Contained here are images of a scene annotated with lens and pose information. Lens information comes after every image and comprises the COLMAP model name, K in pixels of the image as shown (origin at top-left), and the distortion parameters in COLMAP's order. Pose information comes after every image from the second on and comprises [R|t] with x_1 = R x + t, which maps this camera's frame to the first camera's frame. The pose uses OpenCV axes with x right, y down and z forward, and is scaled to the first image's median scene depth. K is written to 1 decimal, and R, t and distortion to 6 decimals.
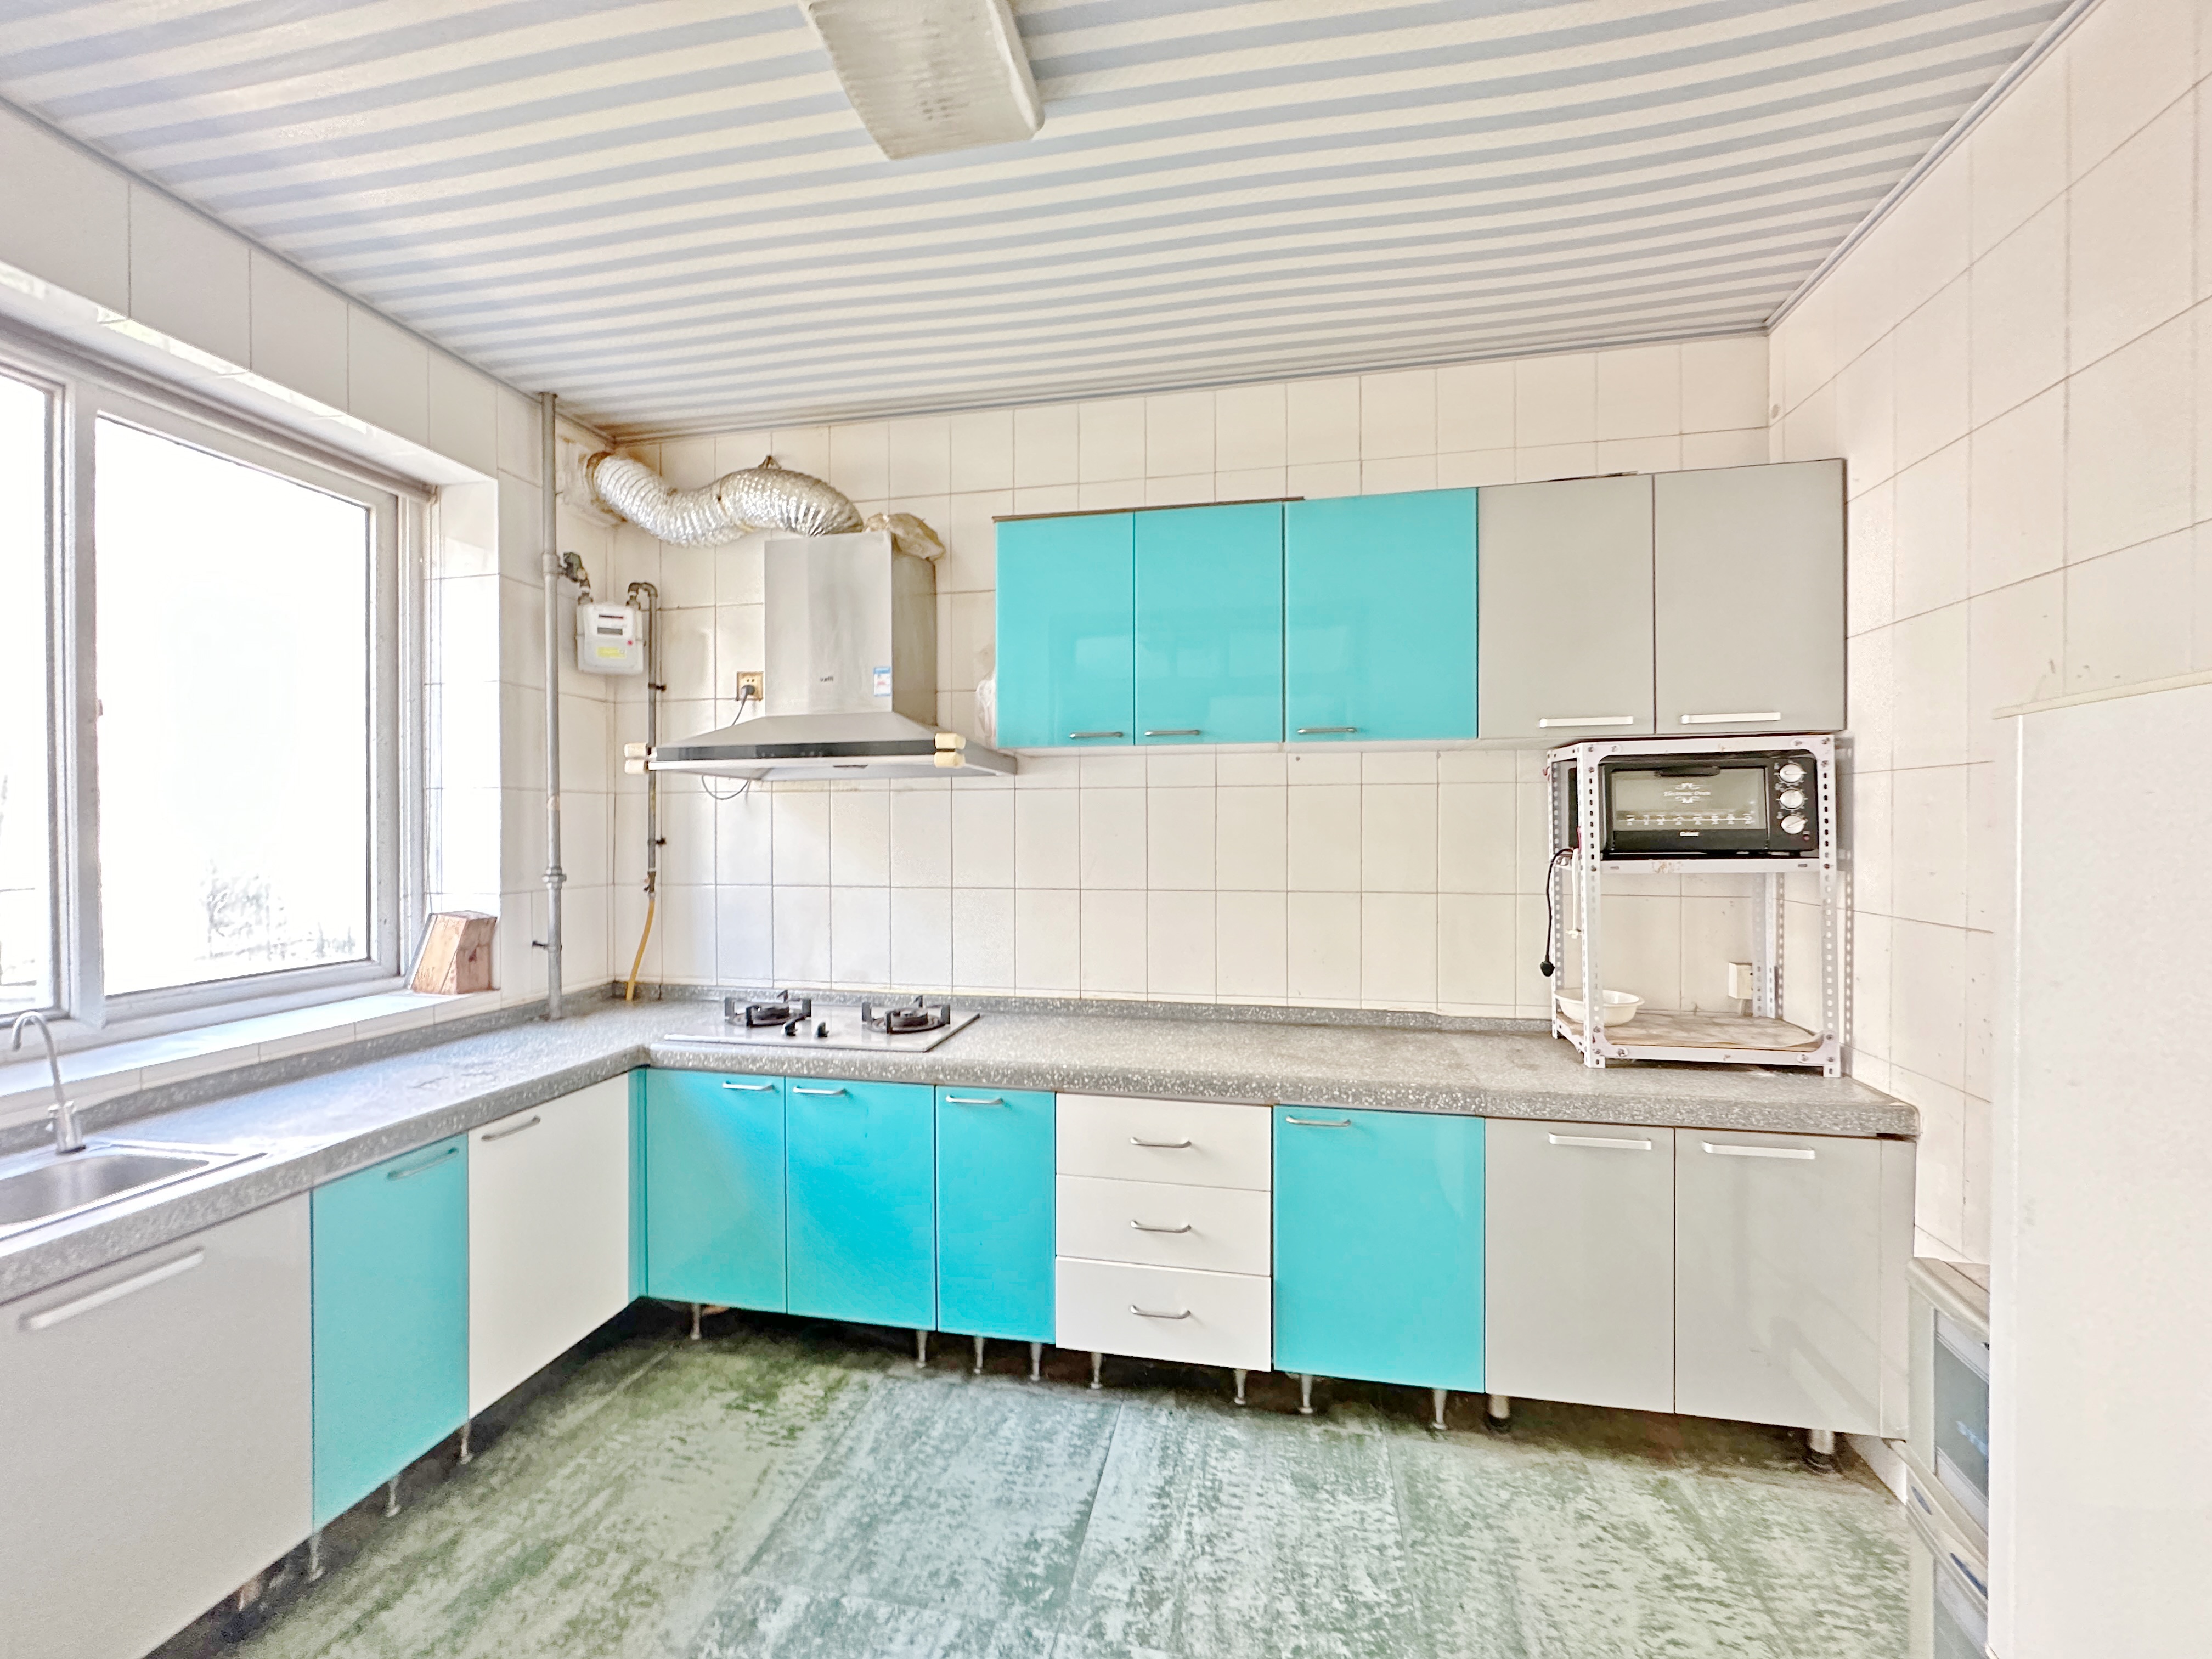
lens RADIAL K [[876.9, 0, 1114.0], [0, 876.9, 831.3], [0, 0, 1]] dist [-0.001944, 0.000221]
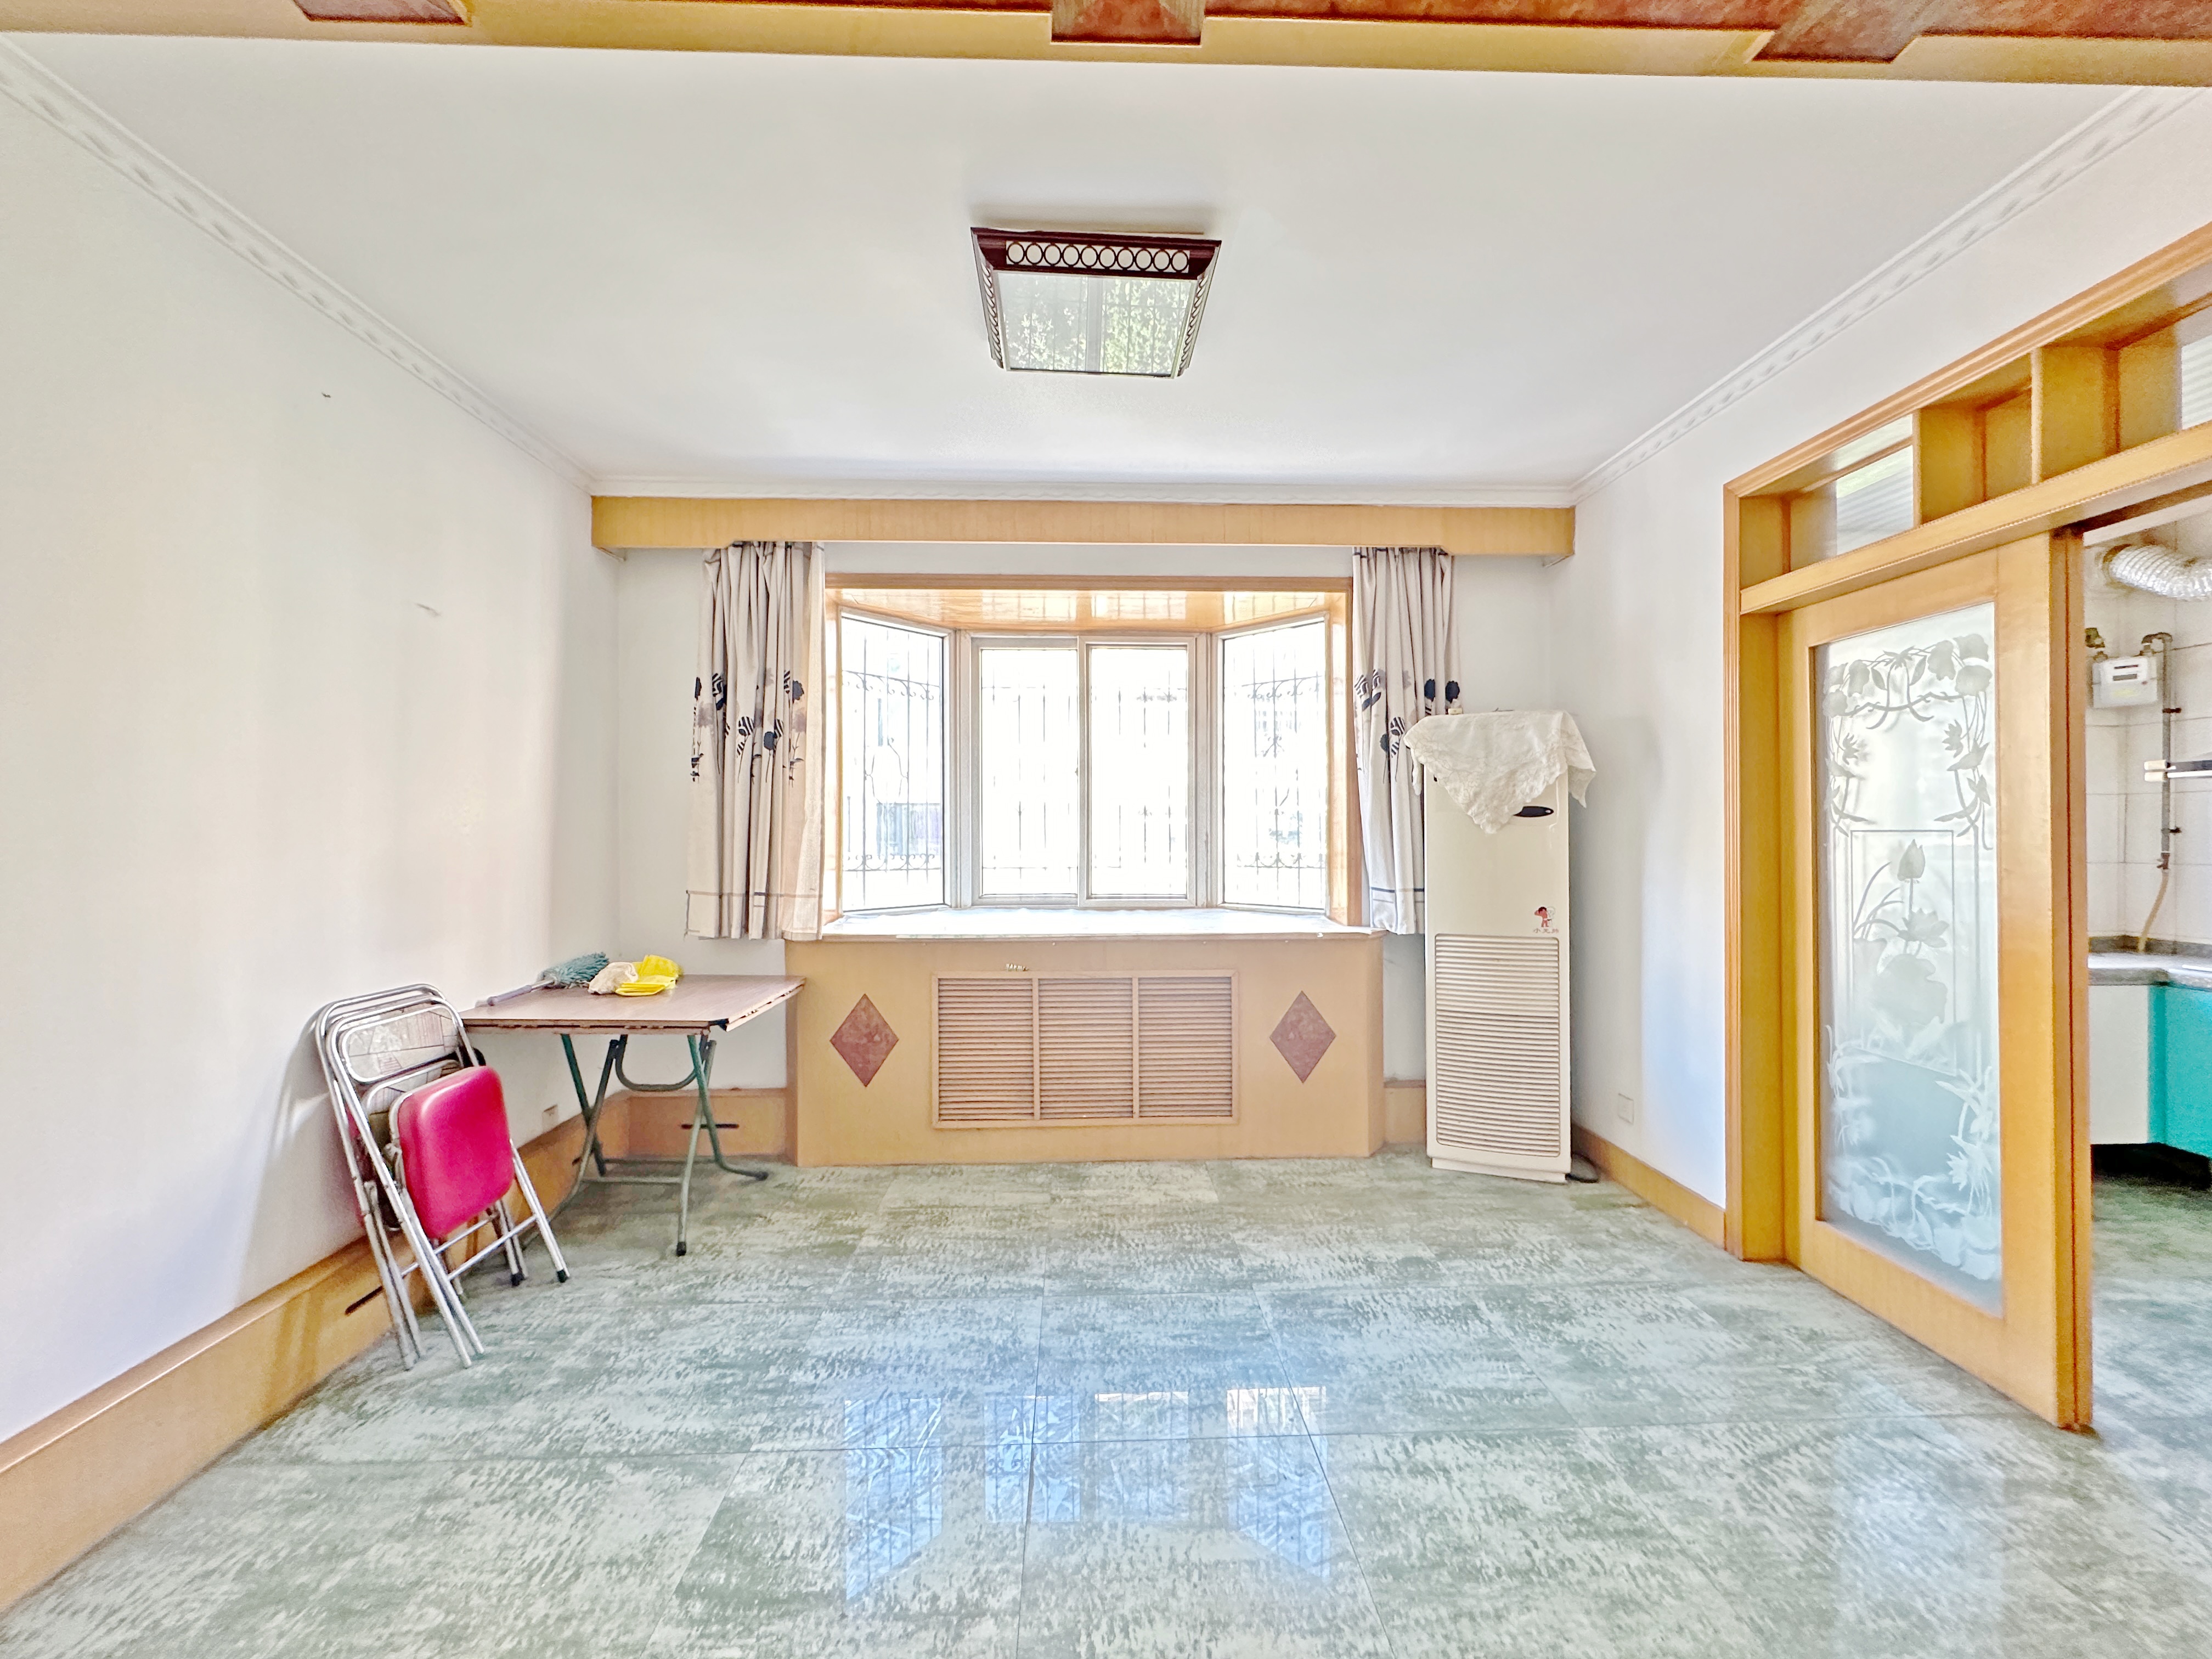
lens RADIAL K [[876.9, 0, 1103.9], [0, 876.9, 831.2], [0, 0, 1]] dist [-0.001944, 0.000221]
pose [[0.221231, 0.001025, -0.975221, 0.402718], [-0.002078, 0.999998, 0.000580, 0.016293], [0.975219, 0.001898, 0.221233, -0.851004]]
